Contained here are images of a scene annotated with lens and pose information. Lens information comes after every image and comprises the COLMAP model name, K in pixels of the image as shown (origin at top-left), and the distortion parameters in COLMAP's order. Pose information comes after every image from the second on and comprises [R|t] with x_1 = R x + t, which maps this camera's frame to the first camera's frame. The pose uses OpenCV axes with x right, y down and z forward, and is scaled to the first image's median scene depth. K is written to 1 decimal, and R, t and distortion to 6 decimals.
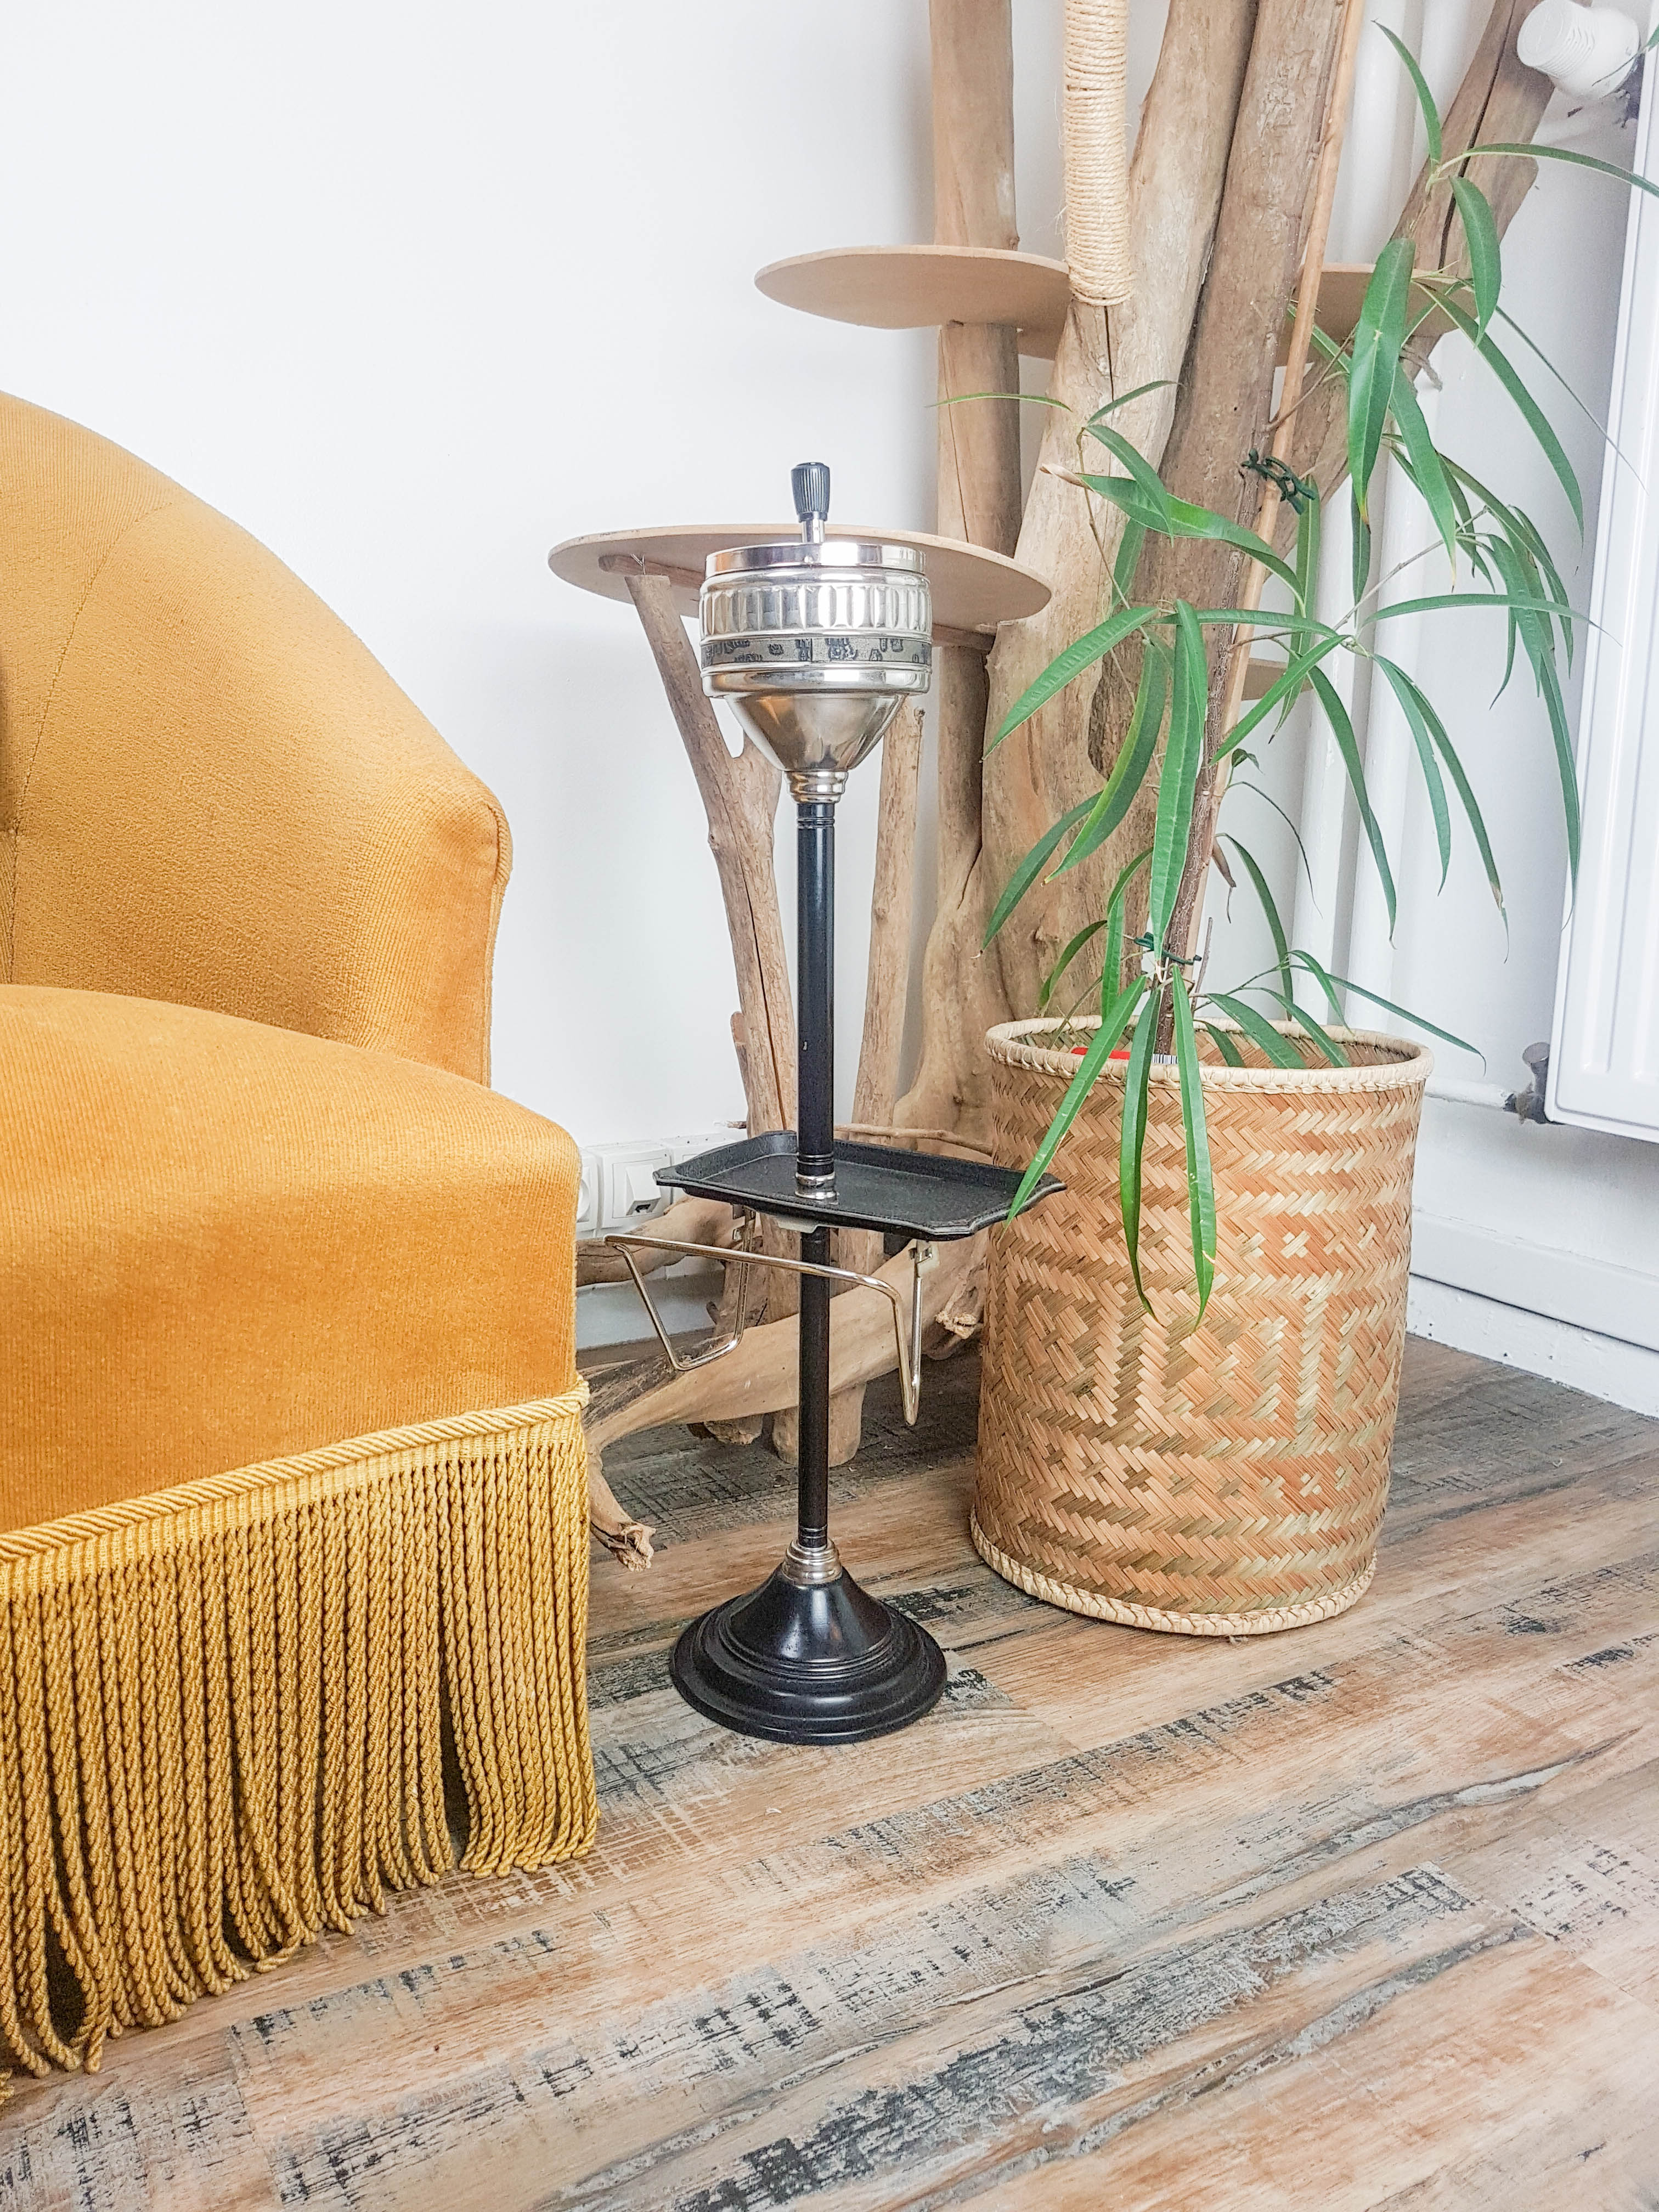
lens RADIAL K [[1752.7, 0, 791.2], [0, 1752.7, 1058.3], [0, 0, 1]] dist [0.064173, -0.100334]
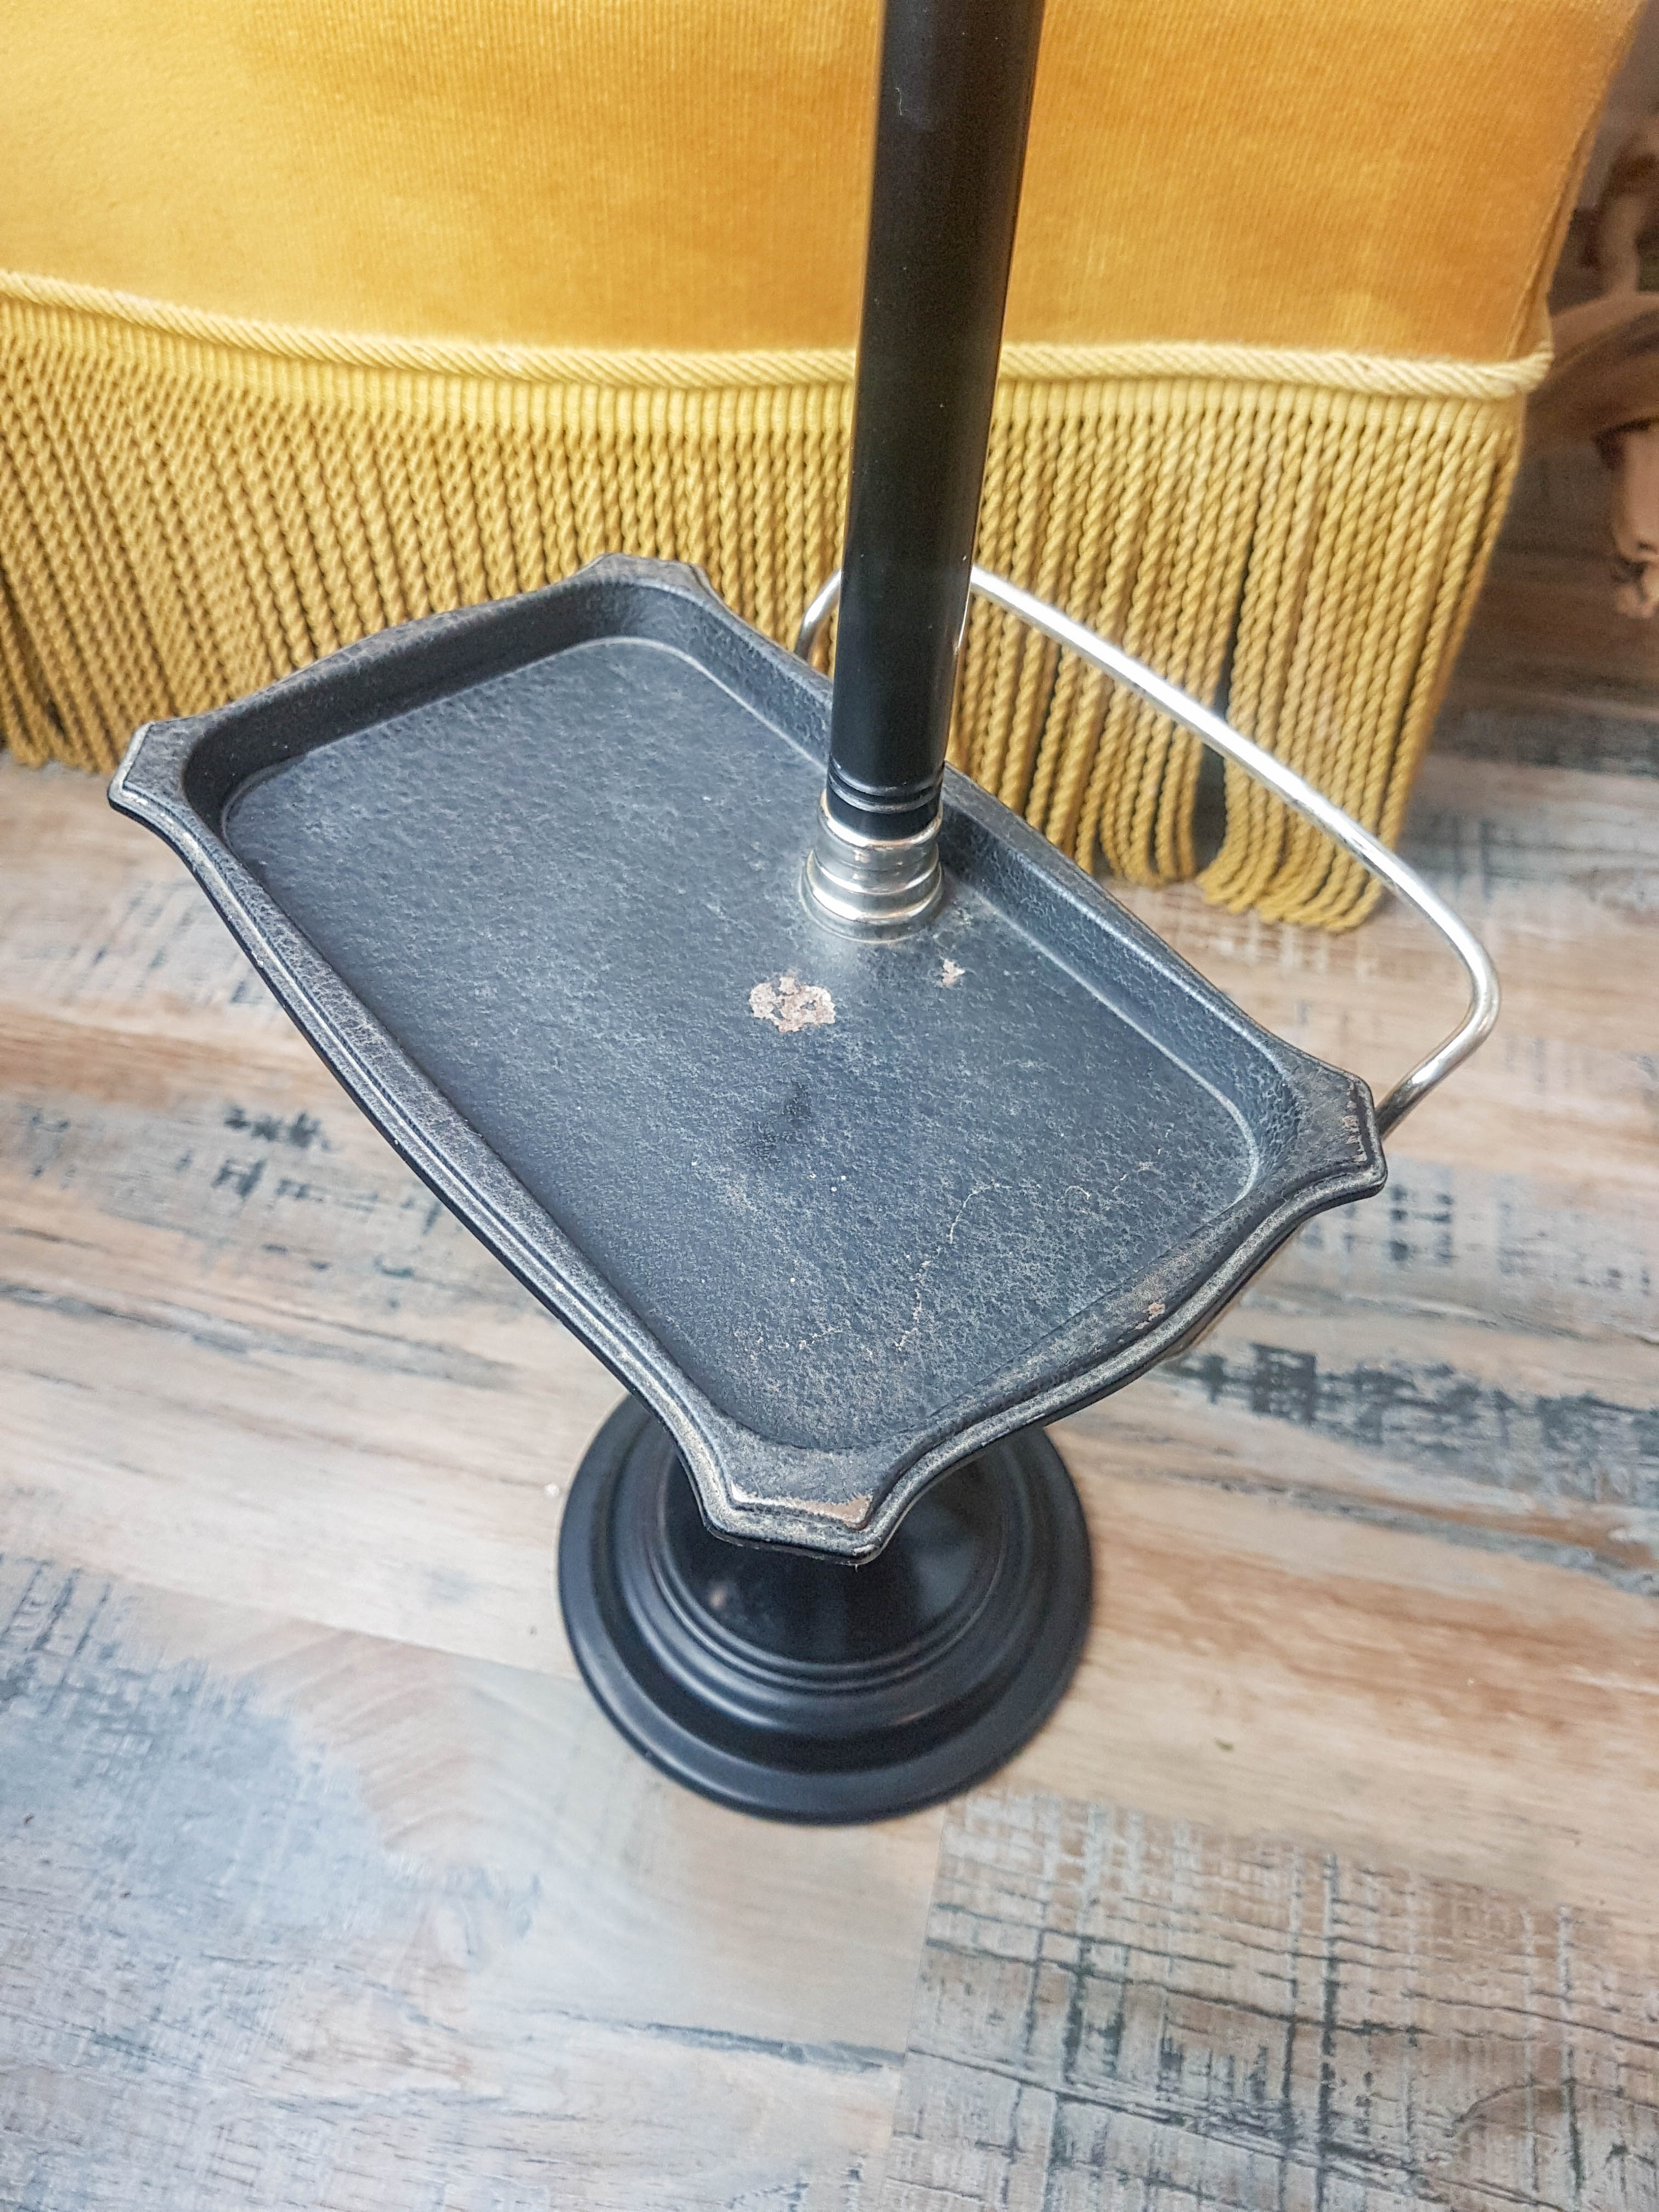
lens RADIAL K [[1752.7, 0, 782.8], [0, 1752.7, 1054.8], [0, 0, 1]] dist [0.064173, -0.100334]
pose [[0.730223, 0.489827, -0.476282, 0.105065], [-0.081572, 0.754645, 0.651043, -0.020078], [0.678322, -0.436555, 0.591015, 0.286122]]
